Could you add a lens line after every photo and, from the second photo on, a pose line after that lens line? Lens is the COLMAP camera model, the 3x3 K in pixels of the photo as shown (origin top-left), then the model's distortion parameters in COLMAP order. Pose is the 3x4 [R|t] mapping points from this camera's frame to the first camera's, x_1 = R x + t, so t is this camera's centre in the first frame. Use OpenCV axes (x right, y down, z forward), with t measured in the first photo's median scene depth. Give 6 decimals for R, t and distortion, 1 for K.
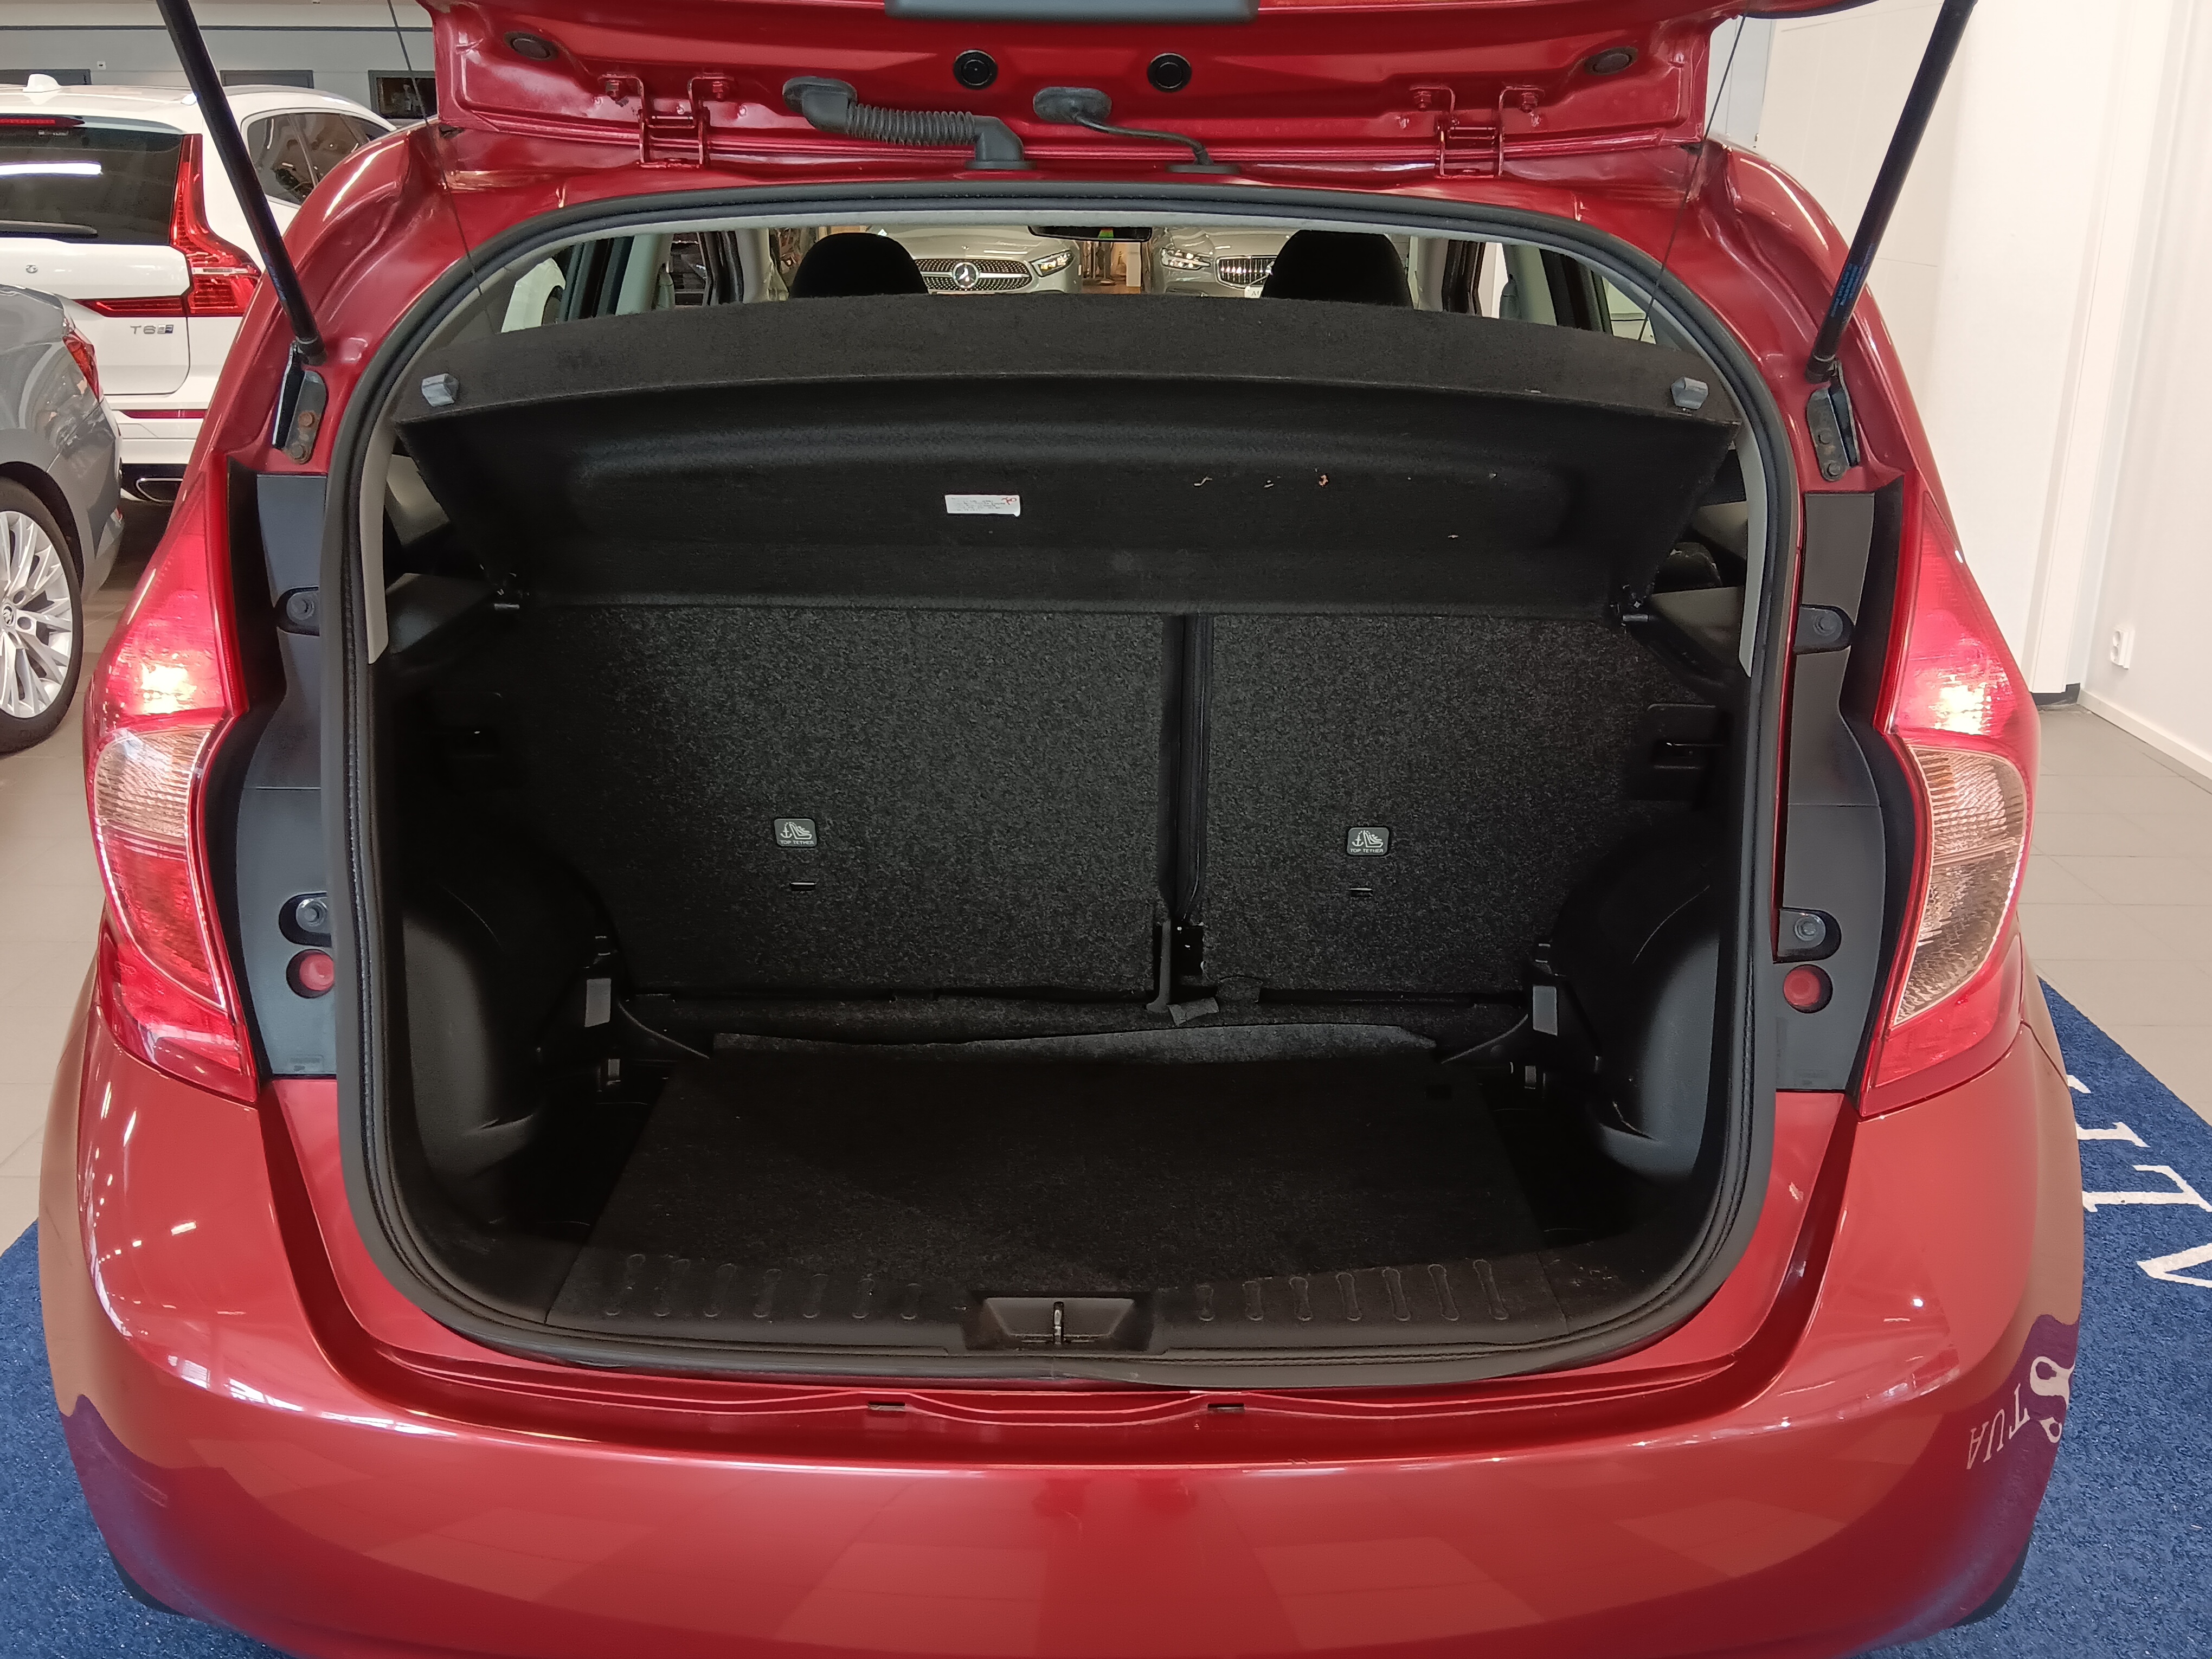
lens RADIAL K [[2049.4, 0, 1092.9], [0, 2049.4, 829.3], [0, 0, 1]] dist [-0.006892, -0.030067]
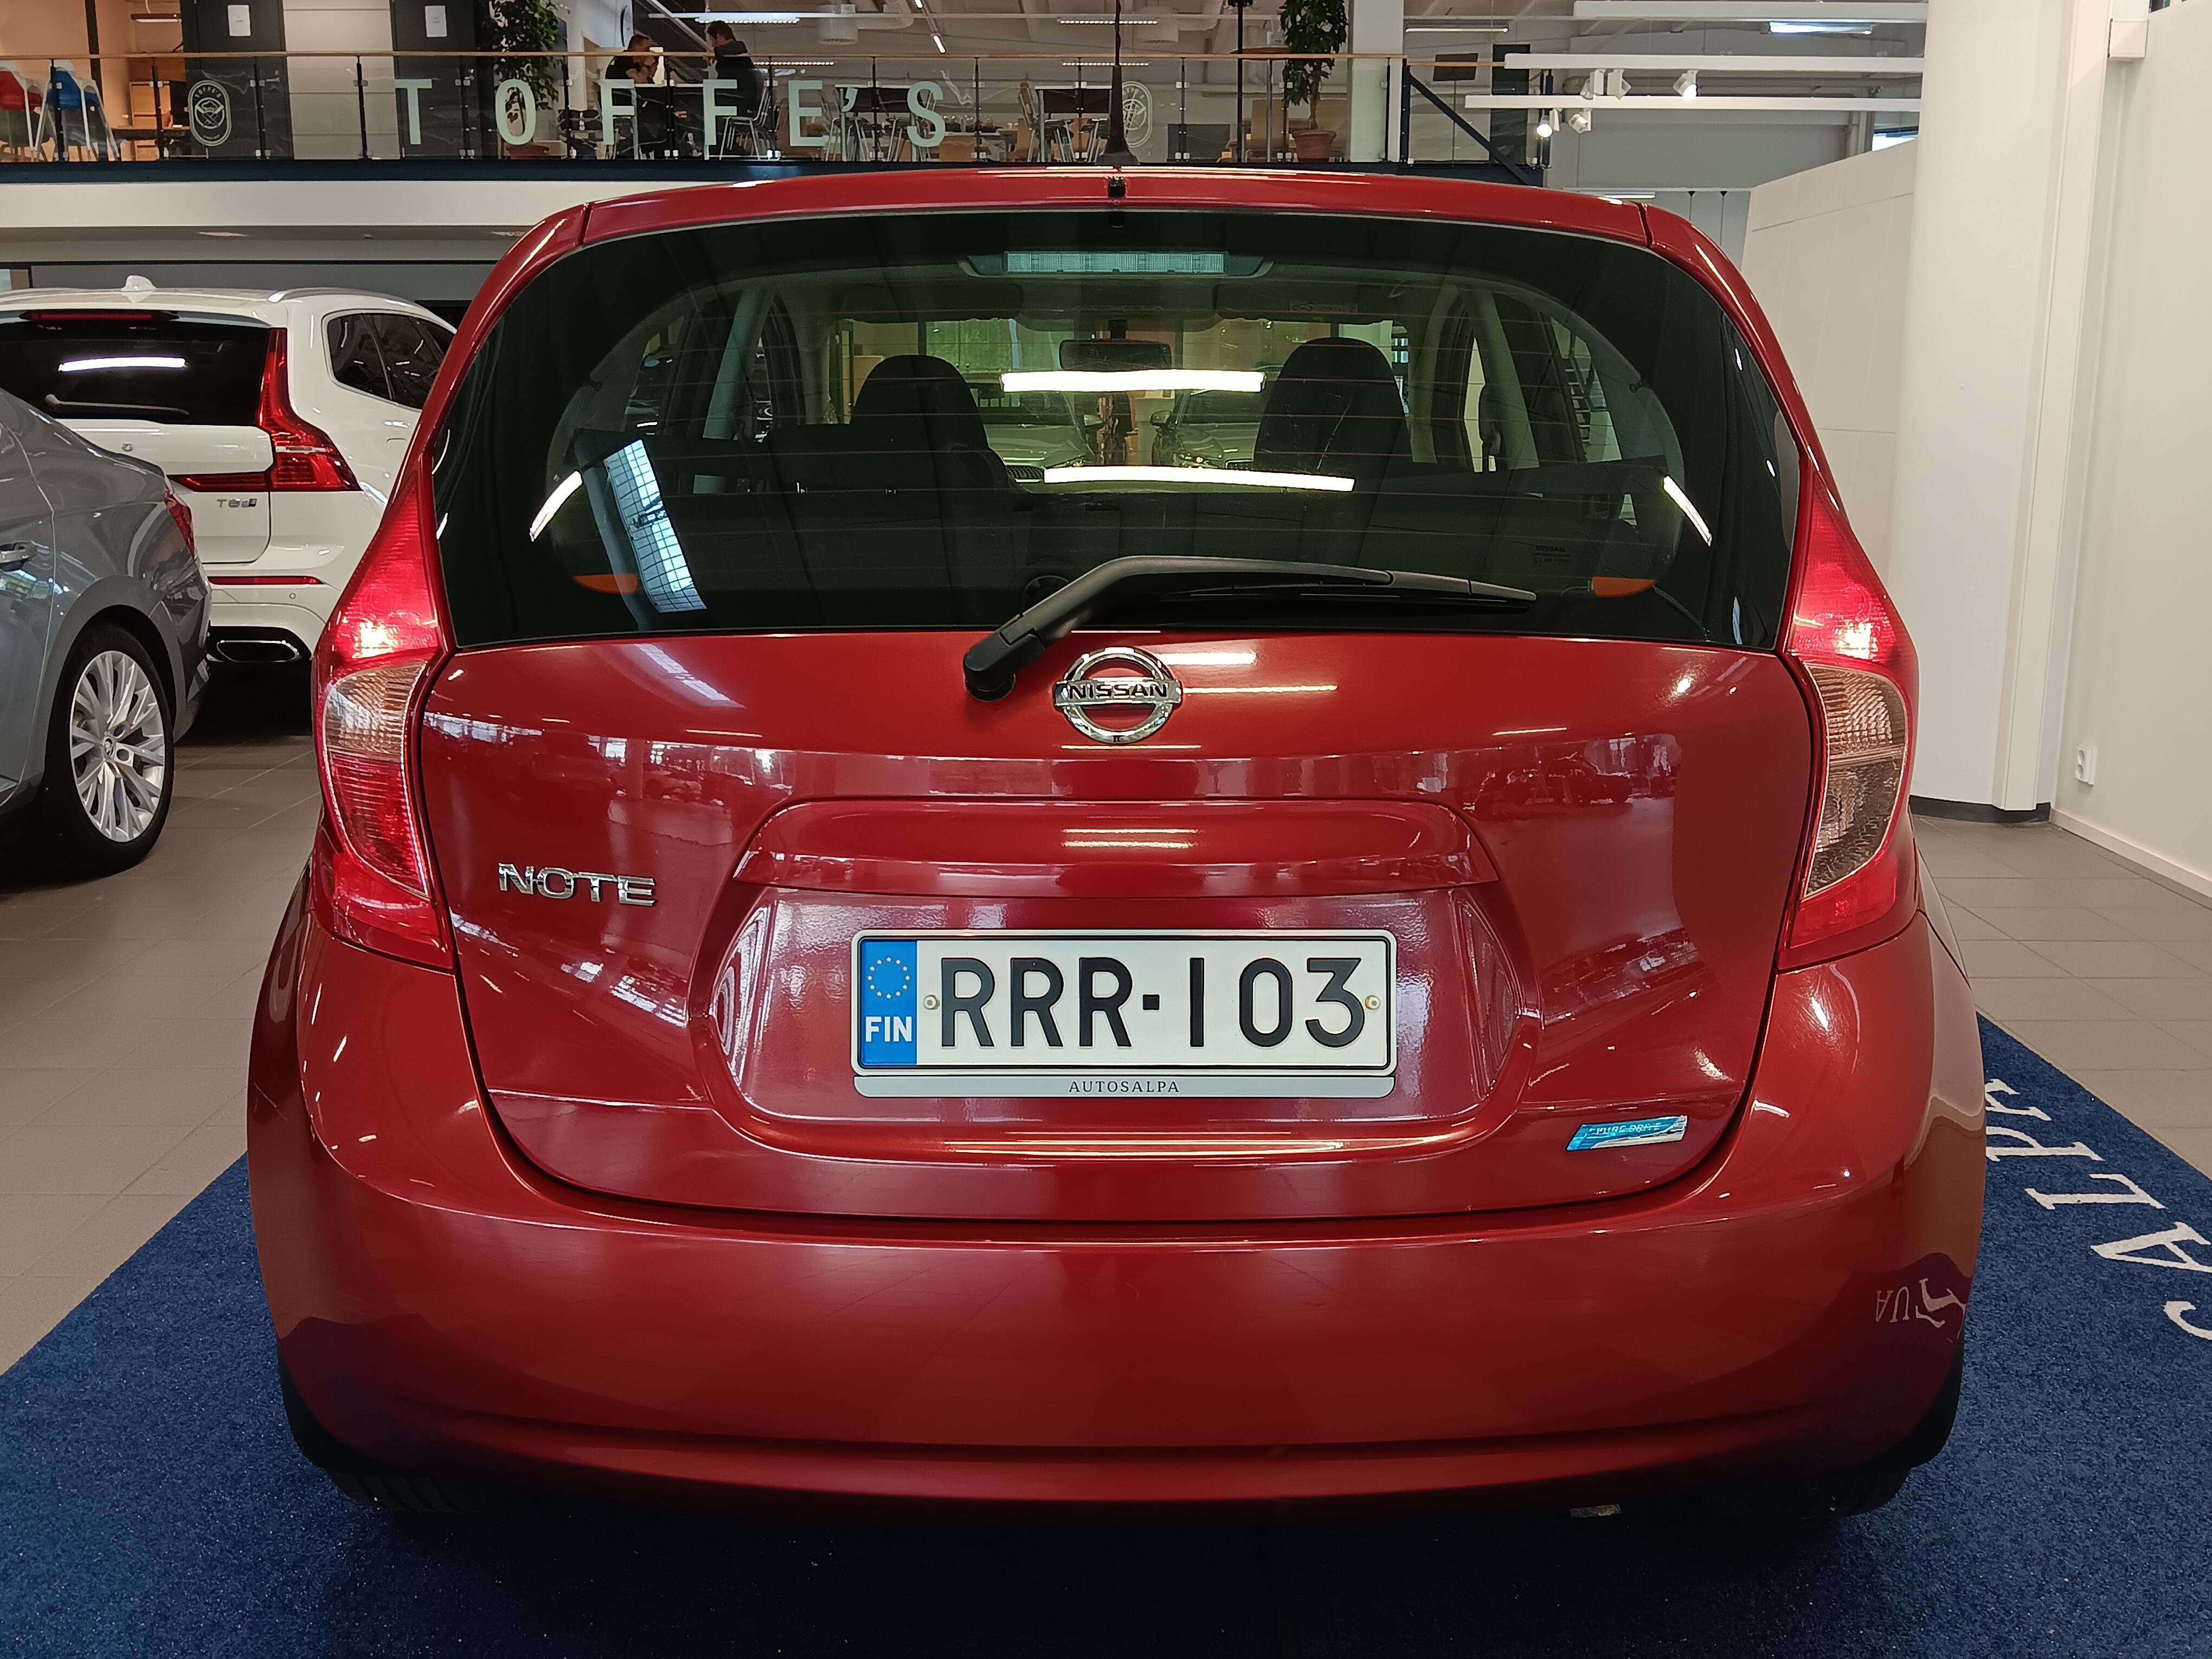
lens RADIAL K [[2059.5, 0, 1106.0], [0, 2059.5, 829.5], [0, 0, 1]] dist [0.001510, -0.033423]
pose [[0.999901, -0.014018, -0.001437, -0.004959], [0.013774, 0.993818, -0.110163, 0.064500], [0.002972, 0.110133, 0.993912, -0.070676]]
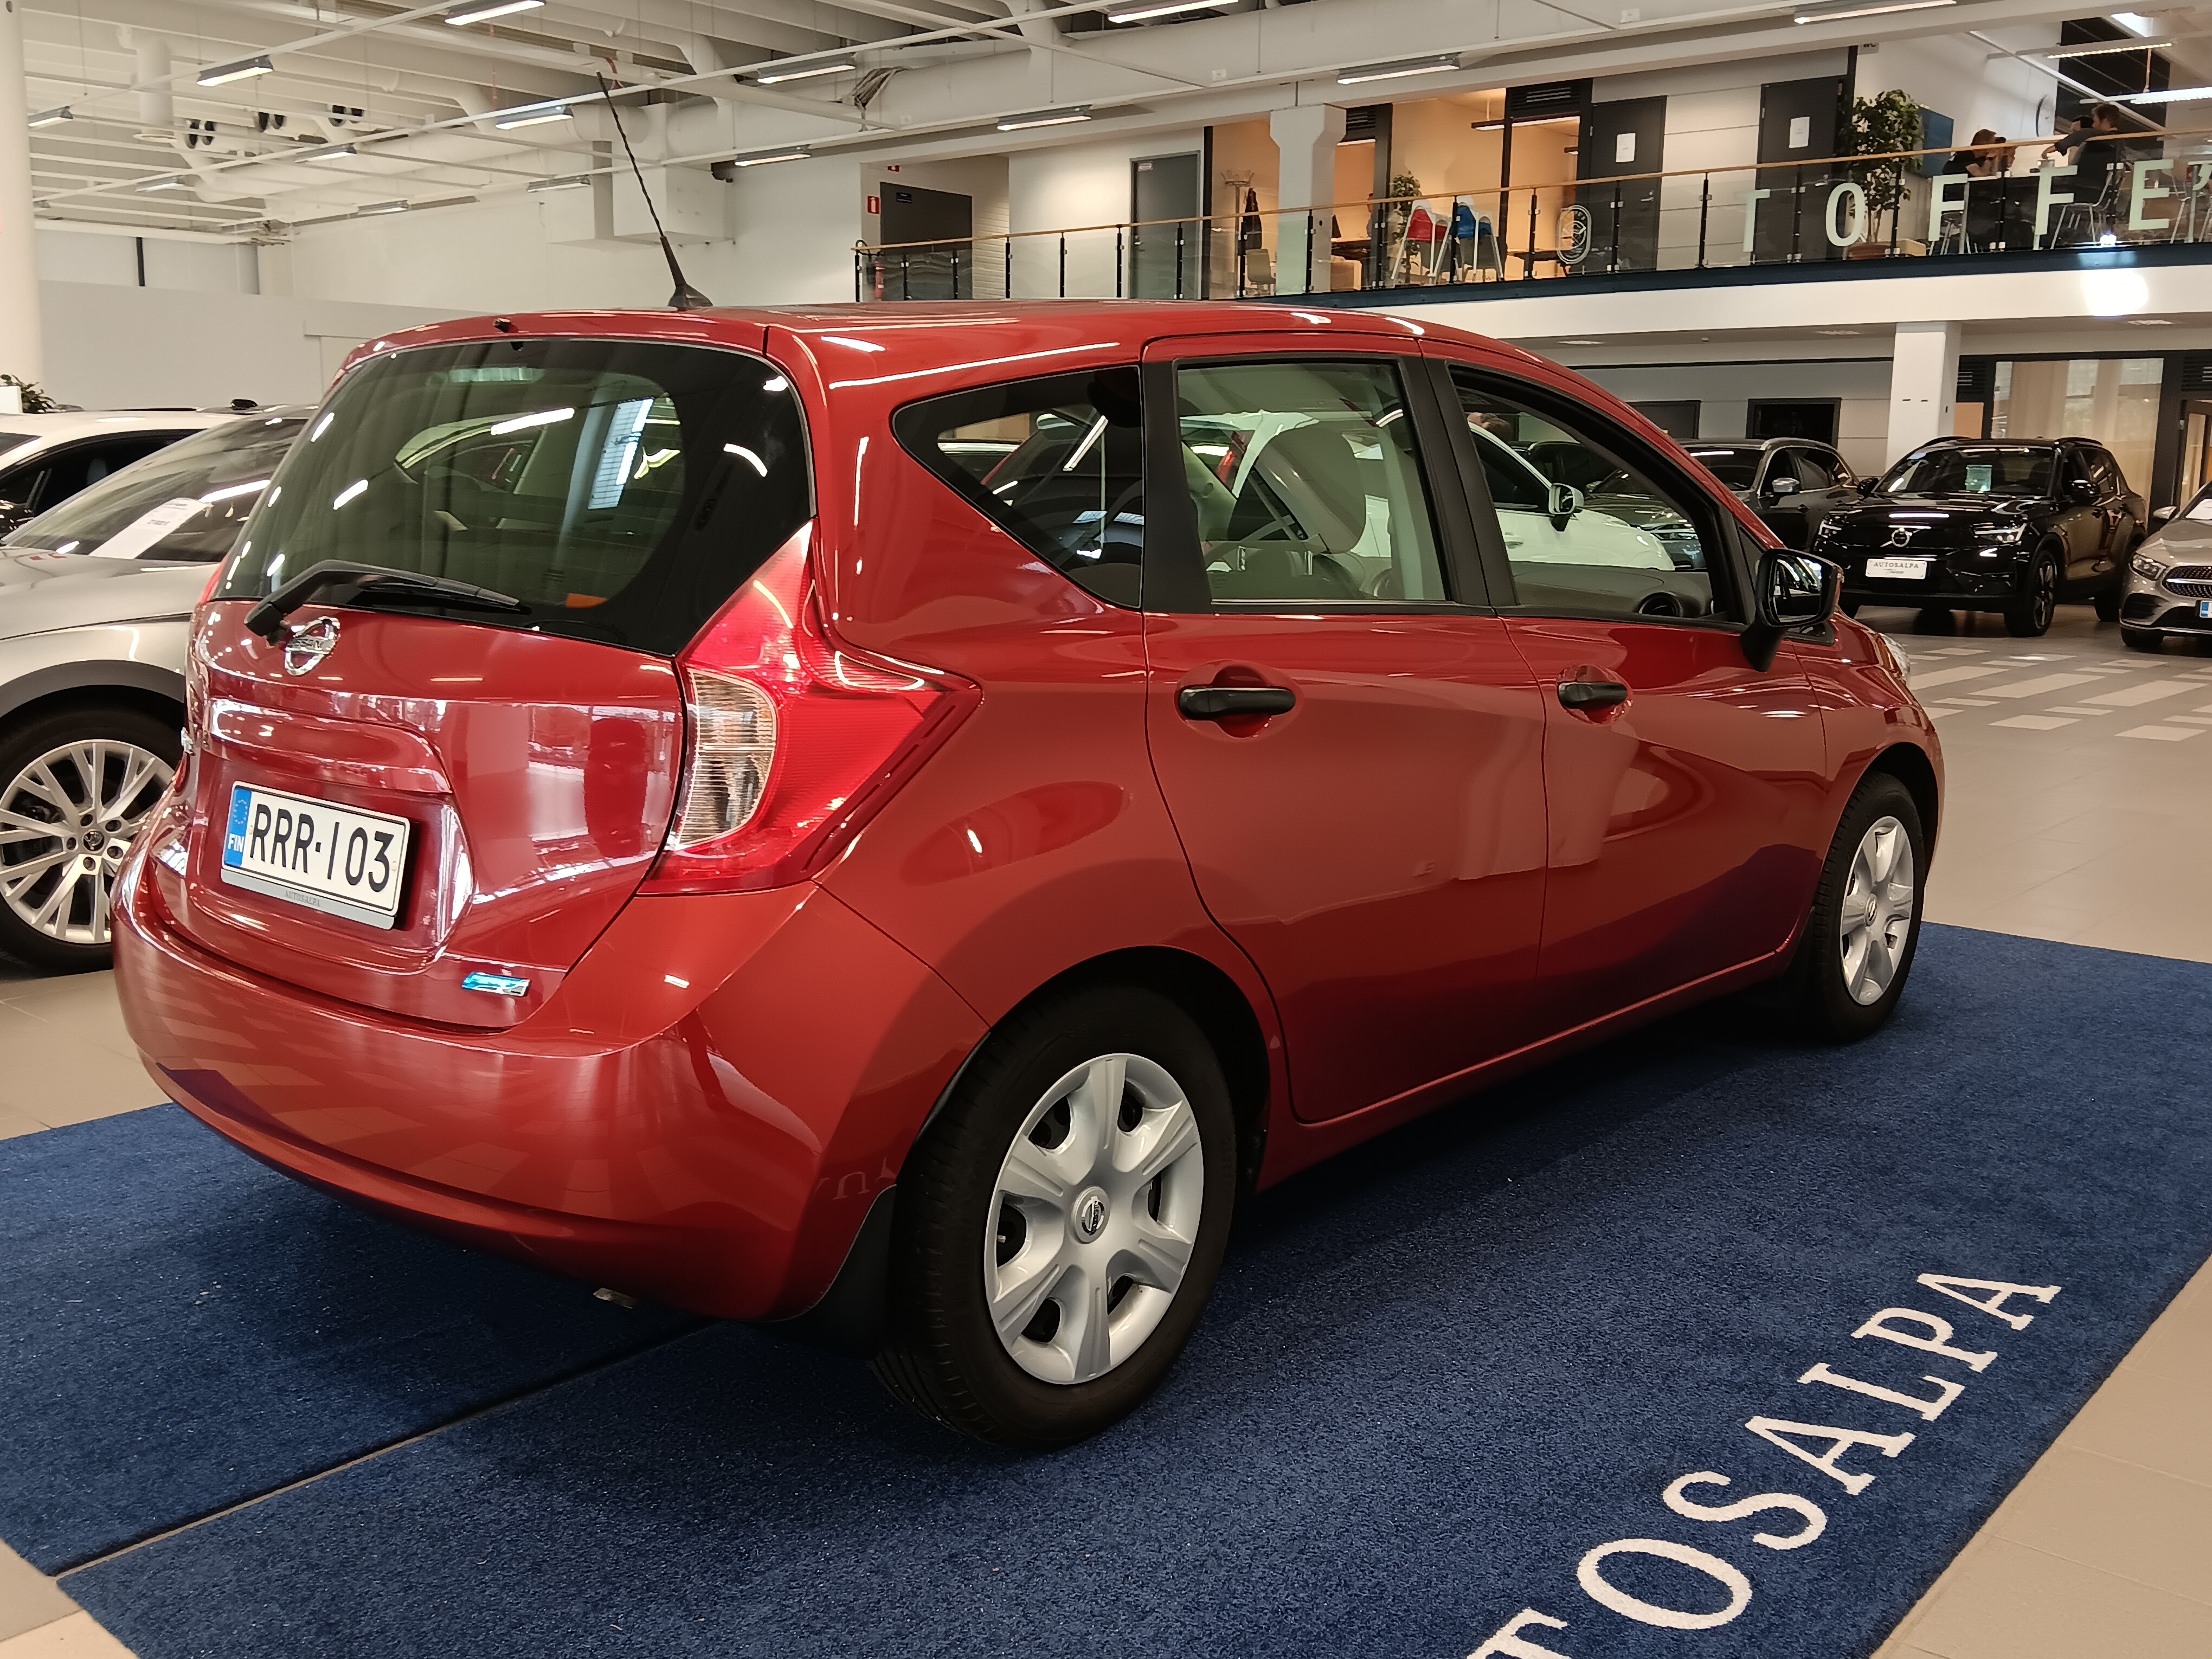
lens RADIAL K [[2059.5, 0, 1106.0], [0, 2059.5, 829.5], [0, 0, 1]] dist [0.001510, -0.033423]
pose [[0.757633, 0.104771, -0.644216, 0.543751], [-0.207123, 0.974608, -0.085085, 0.053119], [0.618944, 0.197895, 0.760096, 0.001316]]
